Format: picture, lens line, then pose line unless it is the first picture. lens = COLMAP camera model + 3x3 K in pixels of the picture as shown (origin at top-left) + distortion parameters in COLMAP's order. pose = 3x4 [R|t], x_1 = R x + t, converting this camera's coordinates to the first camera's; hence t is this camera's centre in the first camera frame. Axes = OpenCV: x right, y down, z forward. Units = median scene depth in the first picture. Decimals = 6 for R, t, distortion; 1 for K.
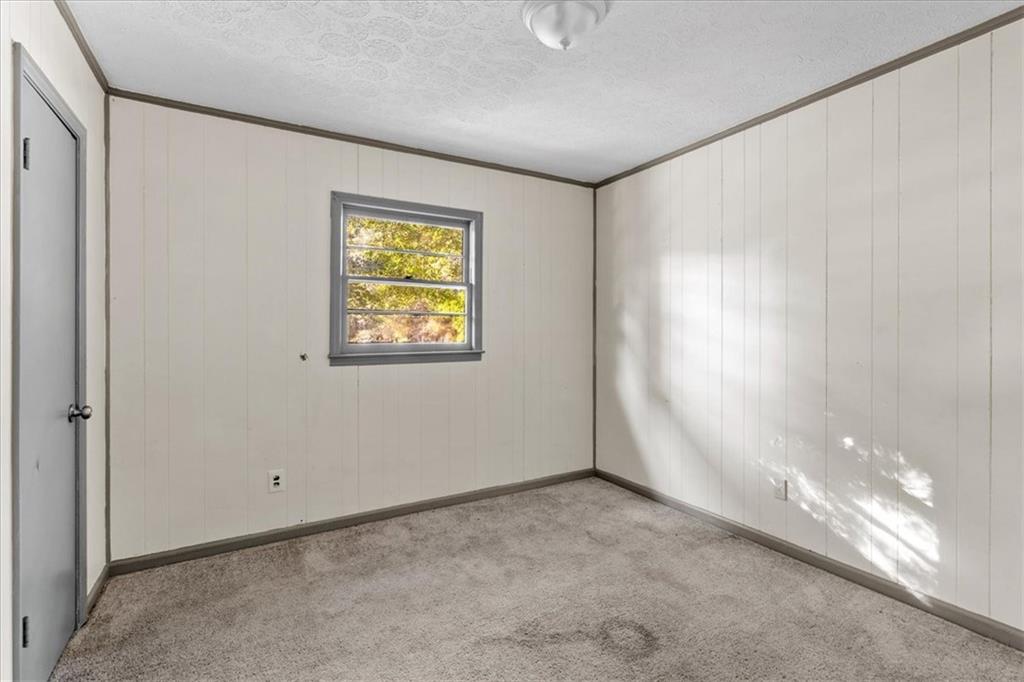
lens RADIAL K [[477.9, 0, 496.0], [0, 477.9, 332.8], [0, 0, 1]] dist [0.003177, 0.000998]
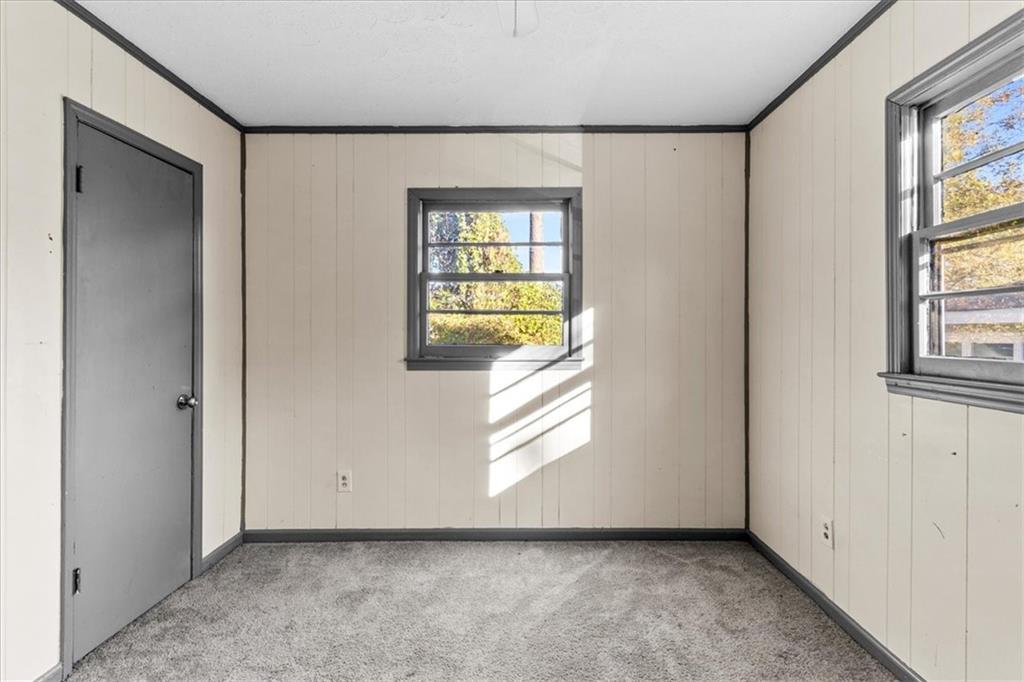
lens RADIAL K [[477.9, 0, 516.2], [0, 477.9, 342.5], [0, 0, 1]] dist [0.003177, 0.000998]
pose [[0.871301, -0.000576, -0.490749, 0.277991], [-0.006315, 0.999903, -0.012386, 0.022565], [0.490708, 0.013891, 0.871213, 0.236912]]
